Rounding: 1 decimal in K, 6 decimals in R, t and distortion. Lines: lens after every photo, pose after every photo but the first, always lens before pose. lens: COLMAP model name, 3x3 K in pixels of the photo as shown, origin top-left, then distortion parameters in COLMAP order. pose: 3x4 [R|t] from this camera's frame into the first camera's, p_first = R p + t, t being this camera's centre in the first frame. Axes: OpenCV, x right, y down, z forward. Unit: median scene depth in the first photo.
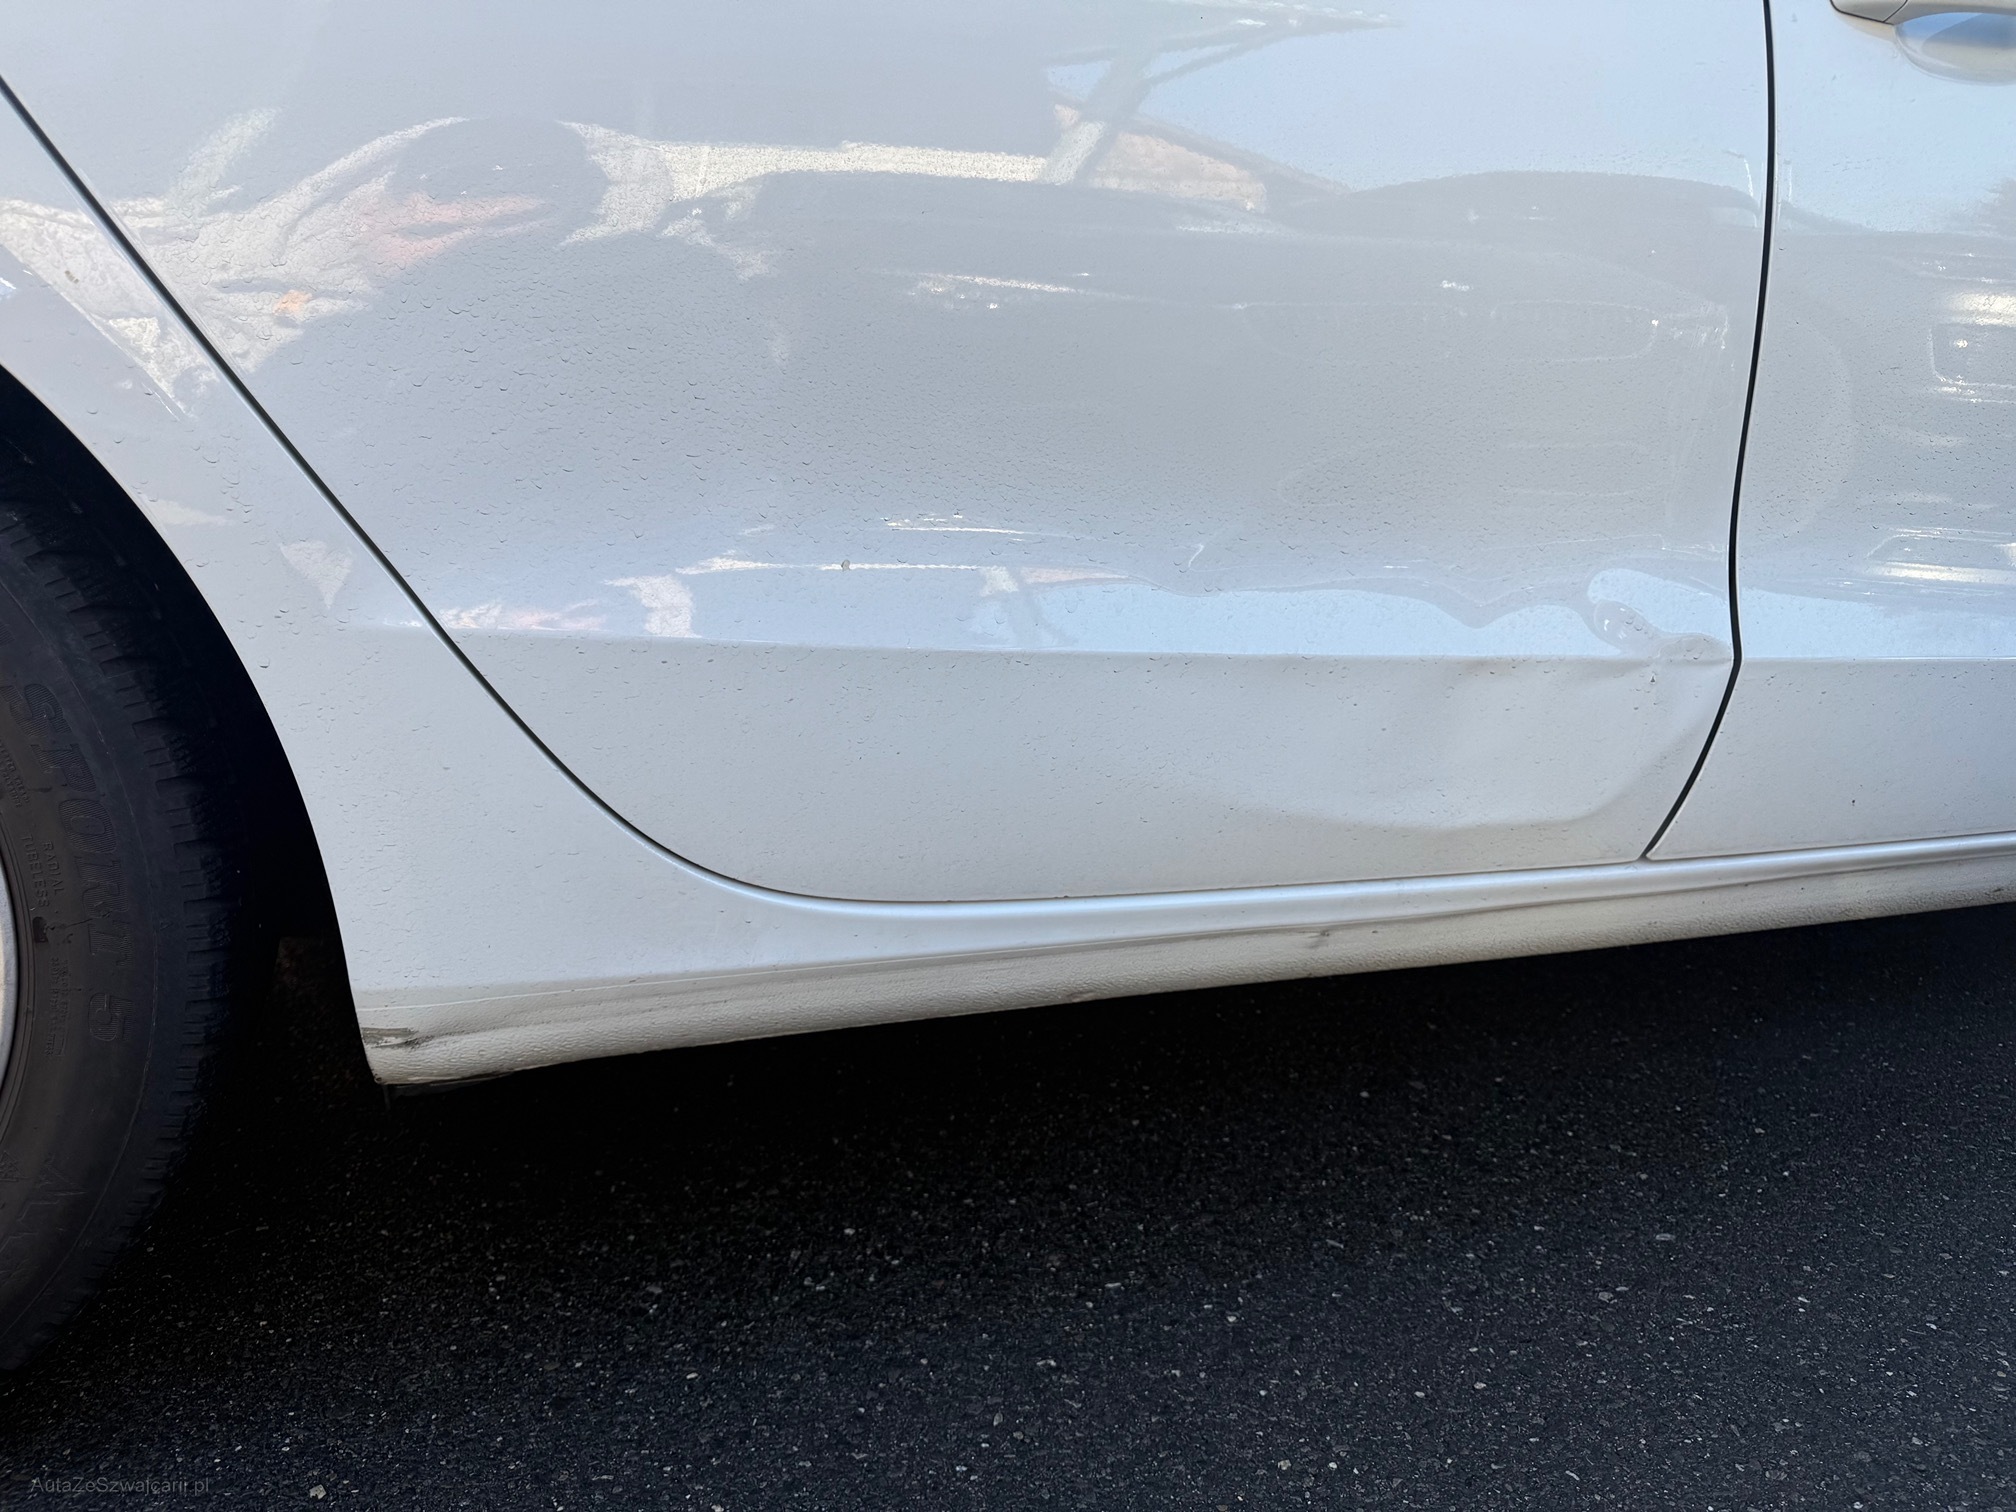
lens RADIAL K [[1593.1, 0, 1007.4], [0, 1593.1, 761.2], [0, 0, 1]] dist [0.021049, -0.041976]
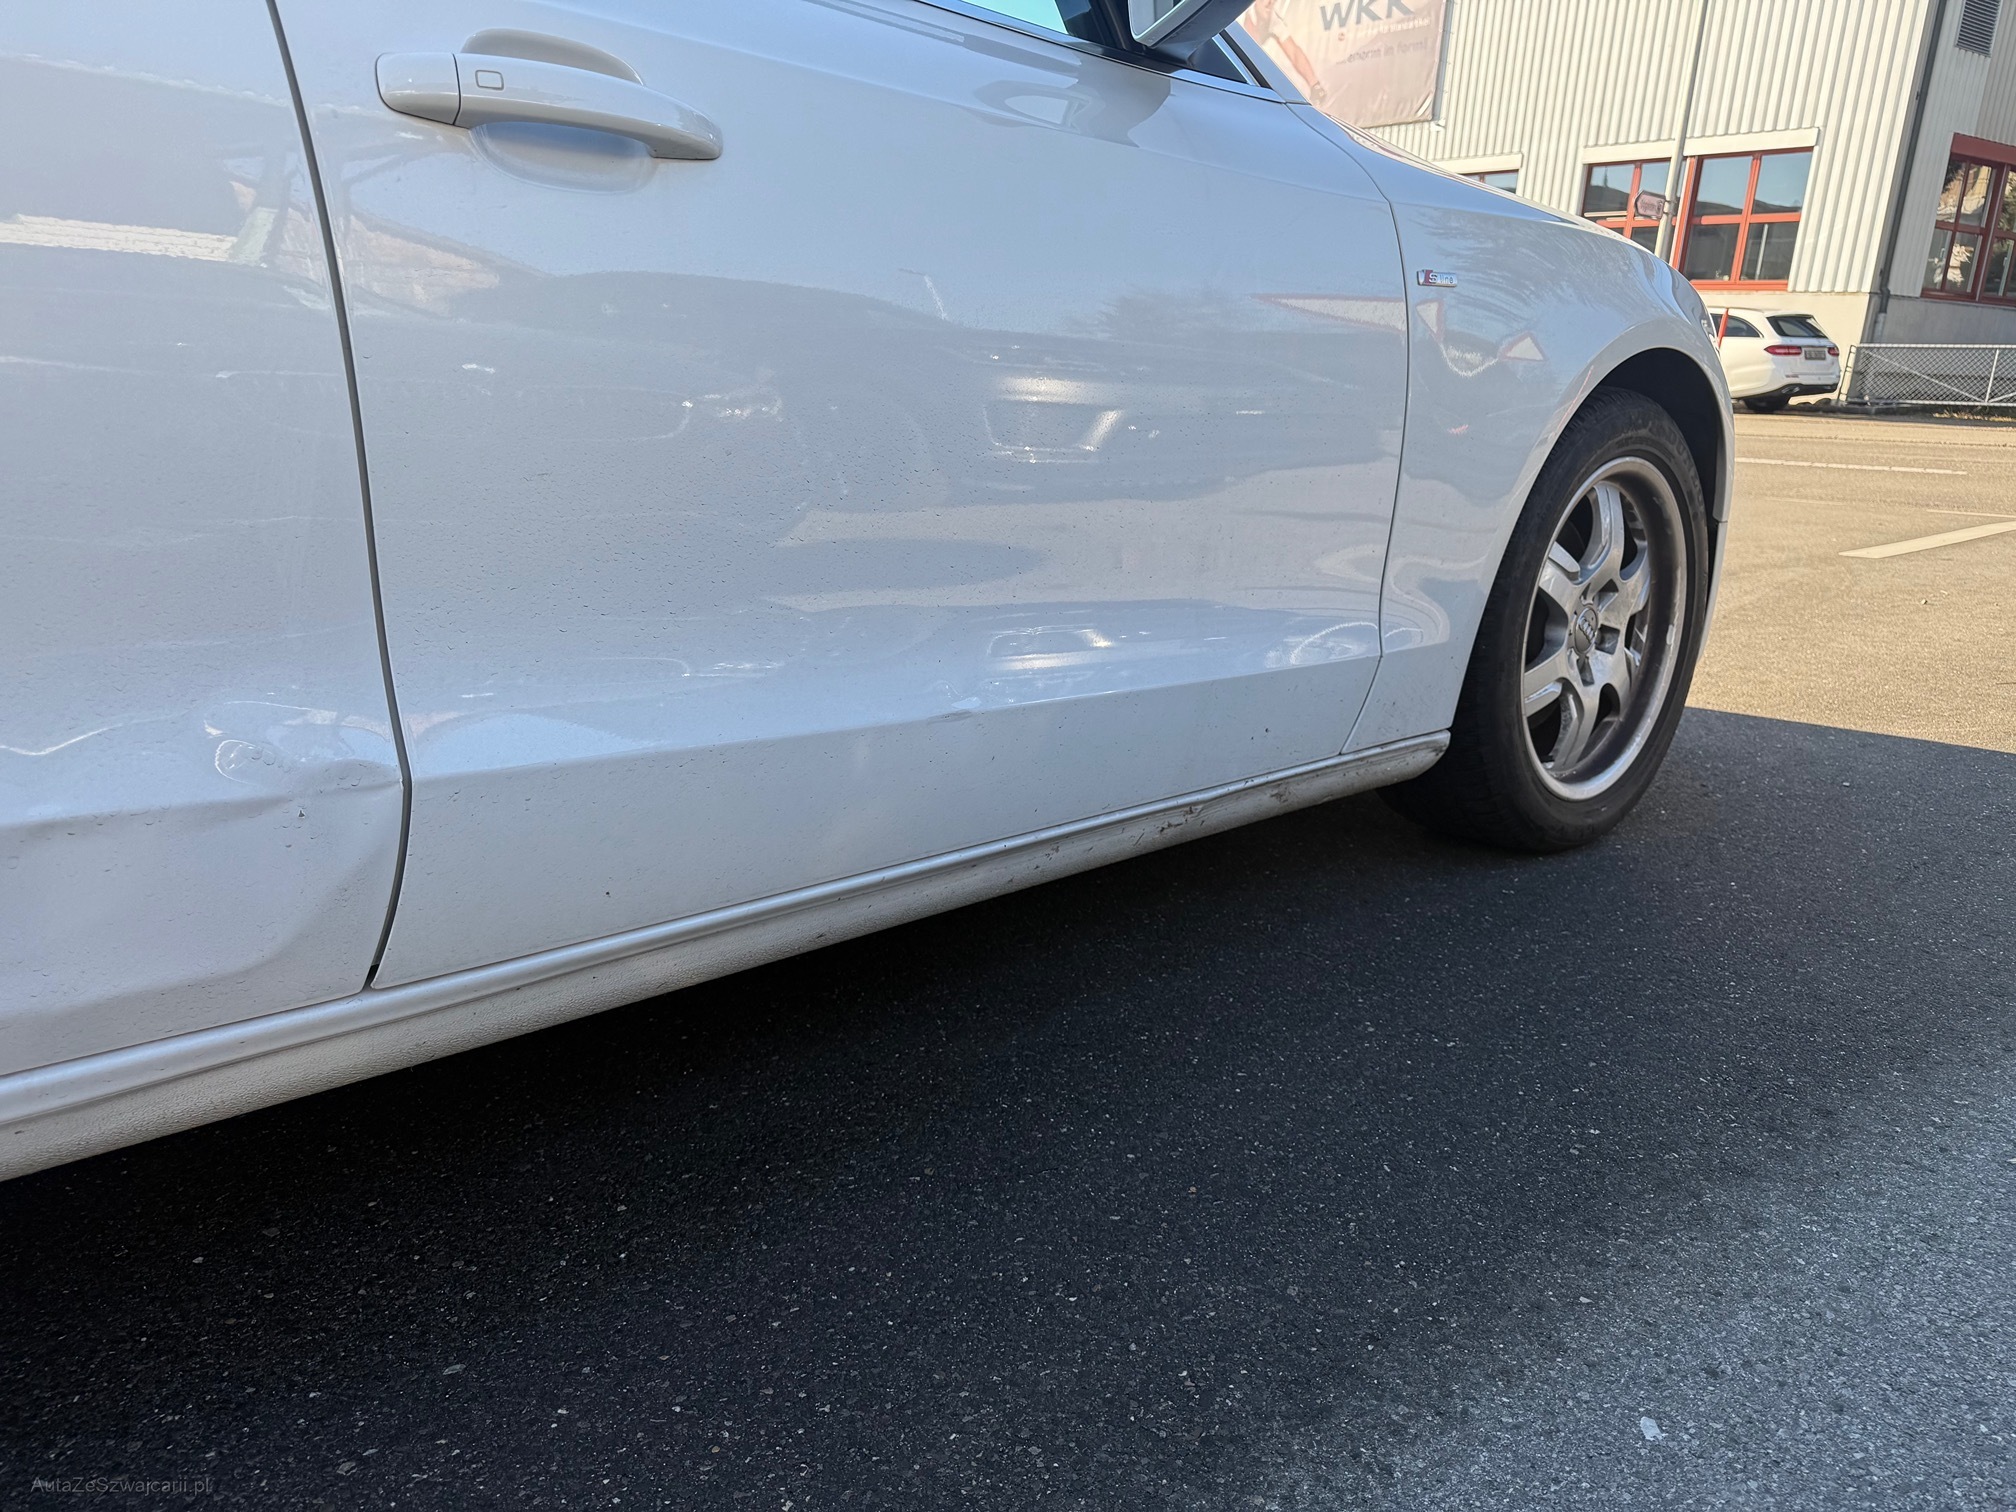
lens RADIAL K [[1411.6, 0, 998.9], [0, 1411.6, 775.2], [0, 0, 1]] dist [-0.002178, -0.021905]
pose [[0.903215, -0.107621, 0.415476, 0.437072], [0.109714, 0.993783, 0.018910, -0.044826], [-0.414928, 0.028503, 0.909408, 0.077422]]
